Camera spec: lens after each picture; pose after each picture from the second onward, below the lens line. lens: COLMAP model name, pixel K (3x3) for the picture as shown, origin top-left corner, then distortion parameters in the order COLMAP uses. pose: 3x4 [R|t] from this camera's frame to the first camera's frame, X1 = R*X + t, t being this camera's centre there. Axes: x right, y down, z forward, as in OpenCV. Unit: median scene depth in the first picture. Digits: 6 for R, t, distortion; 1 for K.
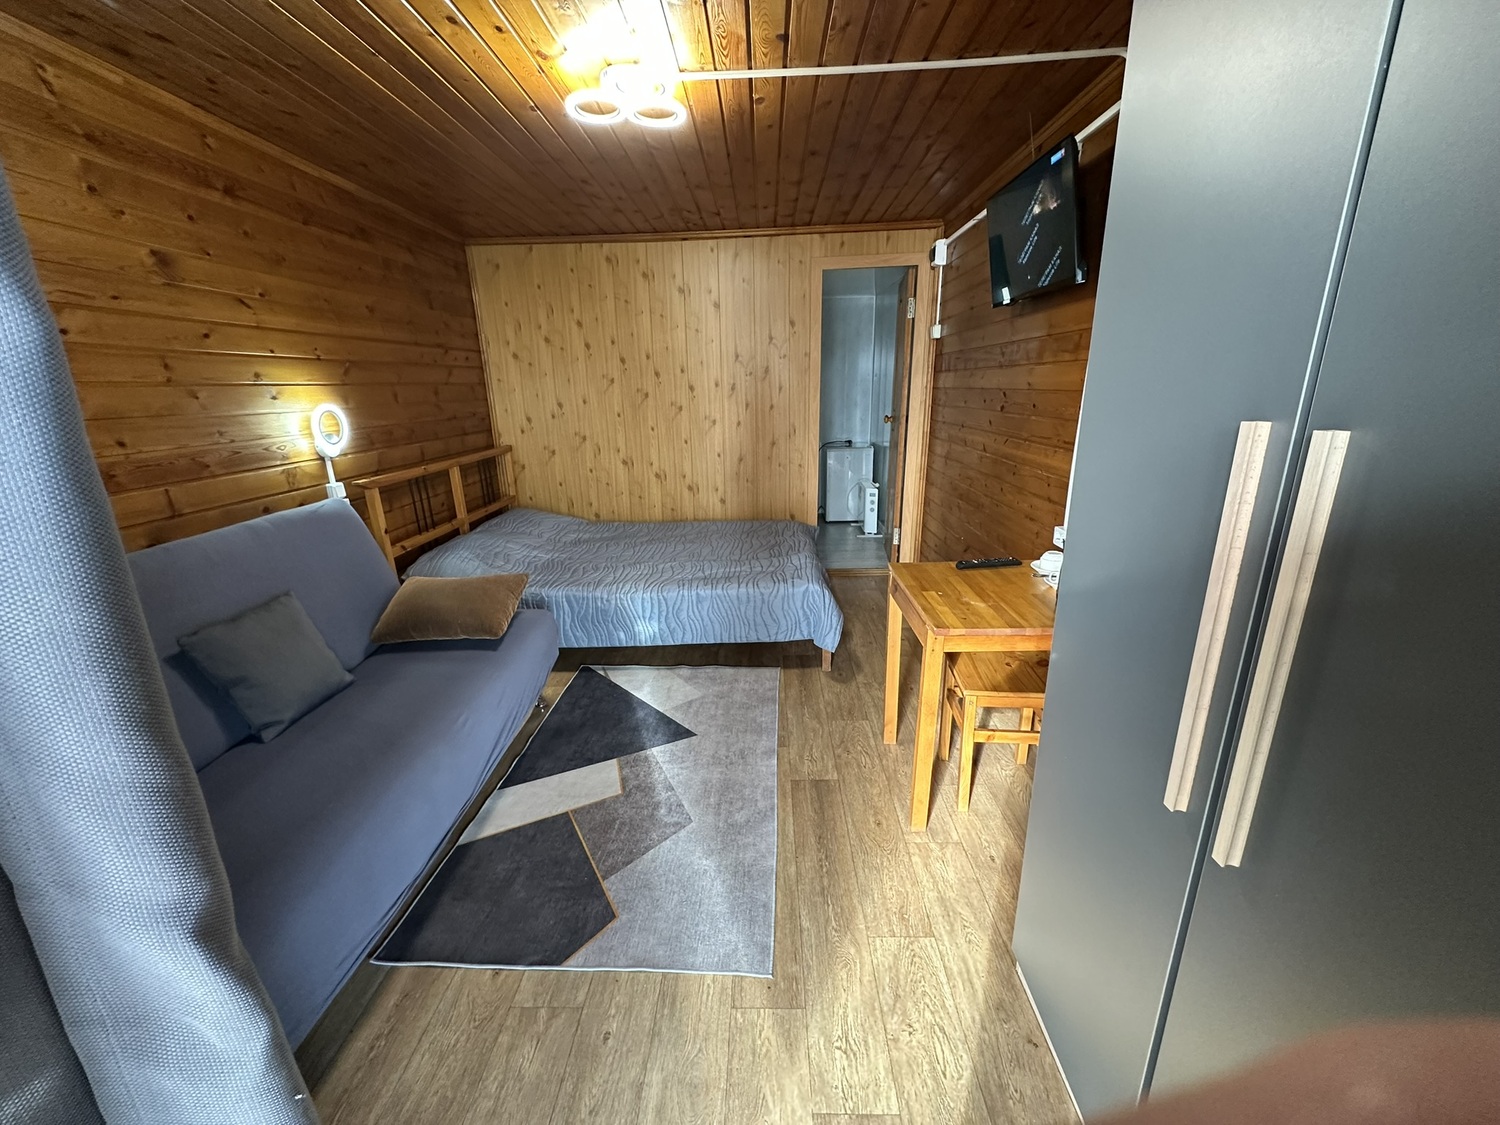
lens RADIAL K [[600.0, 0, 744.2], [0, 600.0, 559.6], [0, 0, 1]] dist [-0.001486, -0.000114]
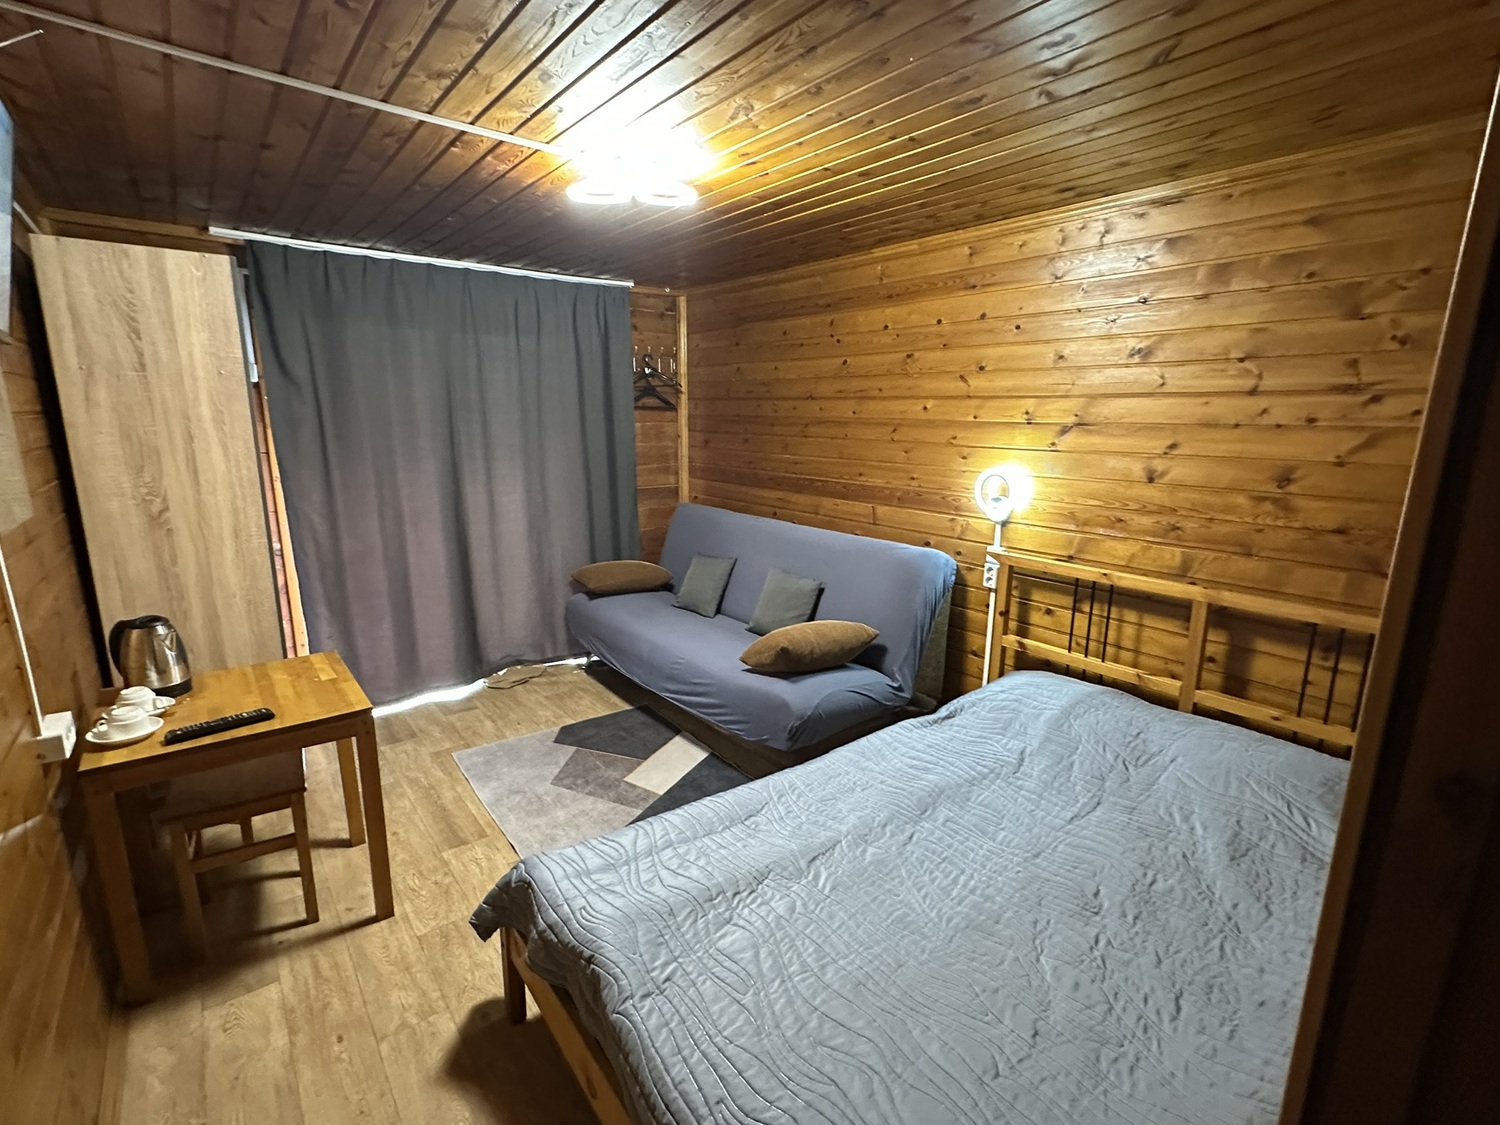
lens RADIAL K [[705.5, 0, 756.0], [0, 705.5, 567.1], [0, 0, 1]] dist [-0.001988, 0.001799]
pose [[-0.765291, 0.157648, -0.624081, 0.340752], [-0.169128, 0.886231, 0.431266, -0.538166], [0.621068, 0.435594, -0.651562, 1.552214]]
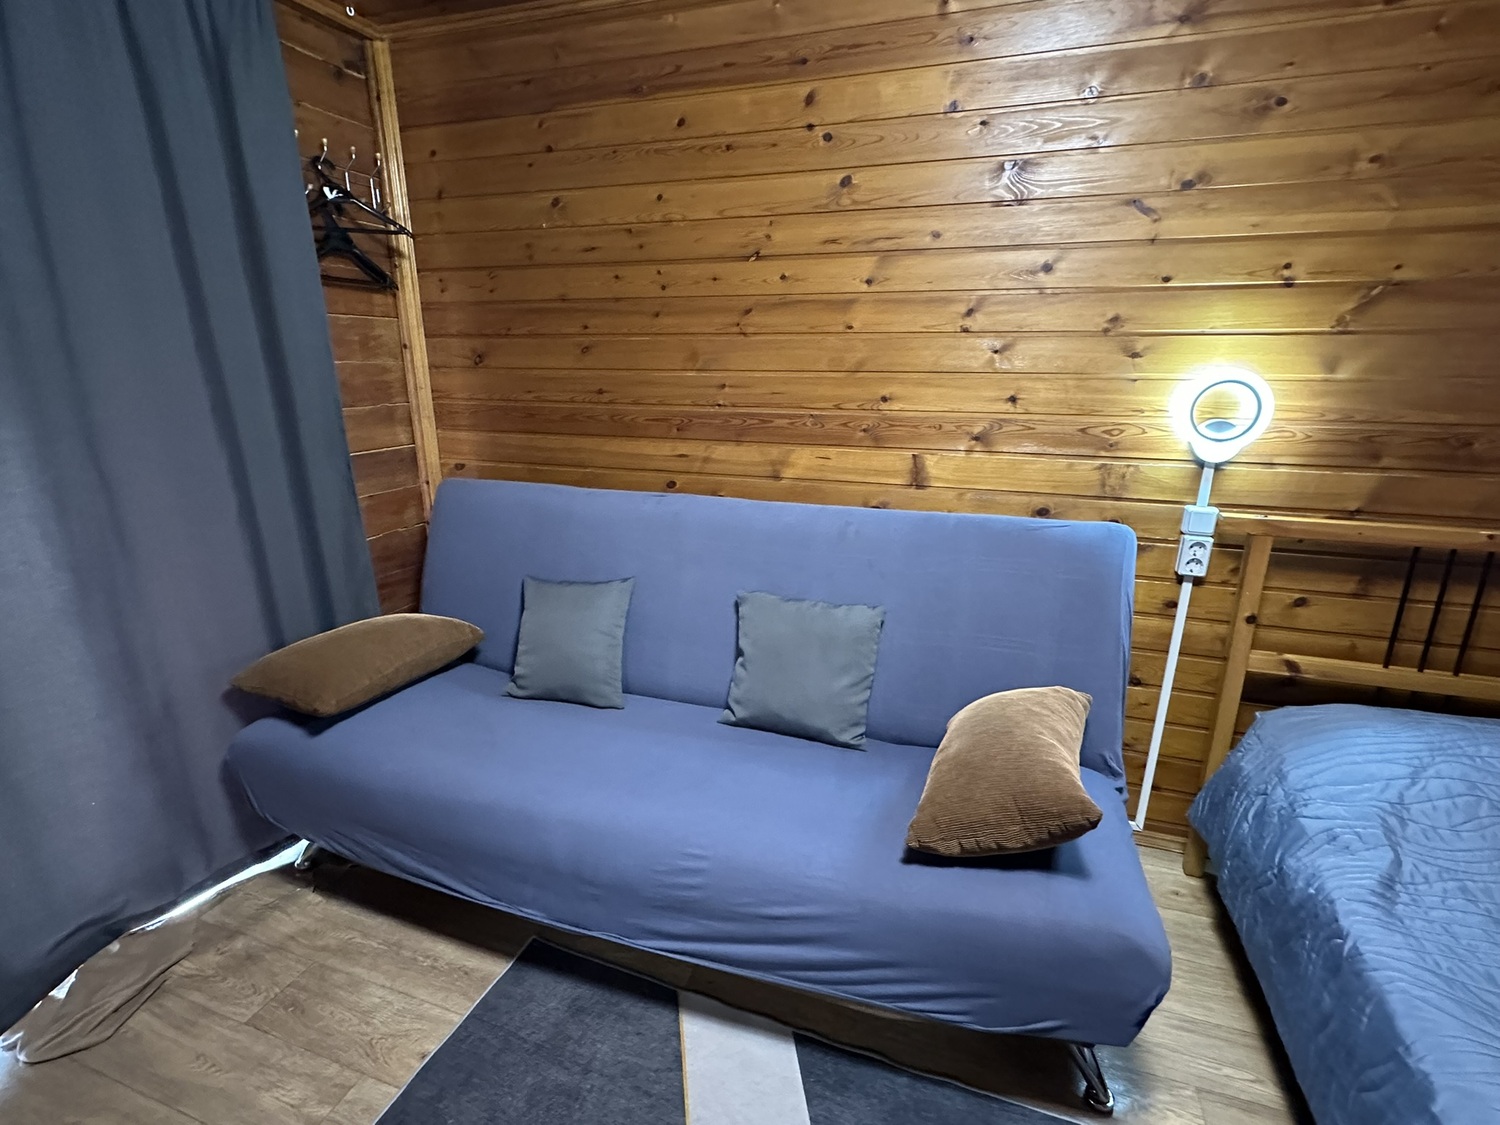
lens RADIAL K [[705.5, 0, 751.0], [0, 705.5, 563.6], [0, 0, 1]] dist [-0.001988, 0.001799]
pose [[-0.299404, 0.295771, -0.907126, 0.077494], [-0.260602, 0.889239, 0.375952, -0.225516], [0.917847, 0.348961, -0.189163, 0.767483]]
